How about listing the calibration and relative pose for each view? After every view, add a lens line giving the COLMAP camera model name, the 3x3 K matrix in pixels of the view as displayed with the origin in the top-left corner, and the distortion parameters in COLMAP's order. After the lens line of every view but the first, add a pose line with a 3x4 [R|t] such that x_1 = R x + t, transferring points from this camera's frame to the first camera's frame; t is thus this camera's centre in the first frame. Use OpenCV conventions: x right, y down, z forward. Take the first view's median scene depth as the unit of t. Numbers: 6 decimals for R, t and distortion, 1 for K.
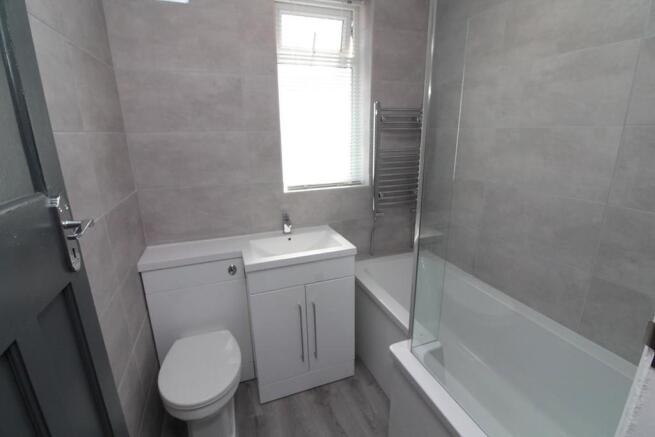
lens RADIAL K [[304.3, 0, 326.0], [0, 304.3, 217.2], [0, 0, 1]] dist [-0.010179, -0.007507]
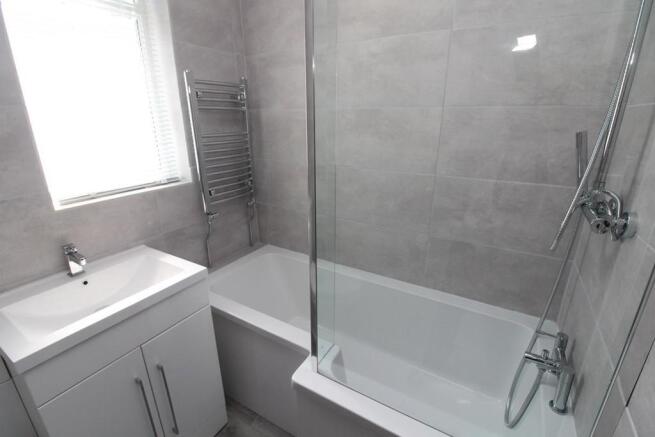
lens RADIAL K [[304.3, 0, 330.9], [0, 304.3, 217.9], [0, 0, 1]] dist [-0.010179, -0.007507]
pose [[0.765604, -0.186075, 0.615814, -0.089593], [0.160532, 0.982232, 0.097213, -0.037249], [-0.622961, 0.024432, 0.781871, 0.204265]]
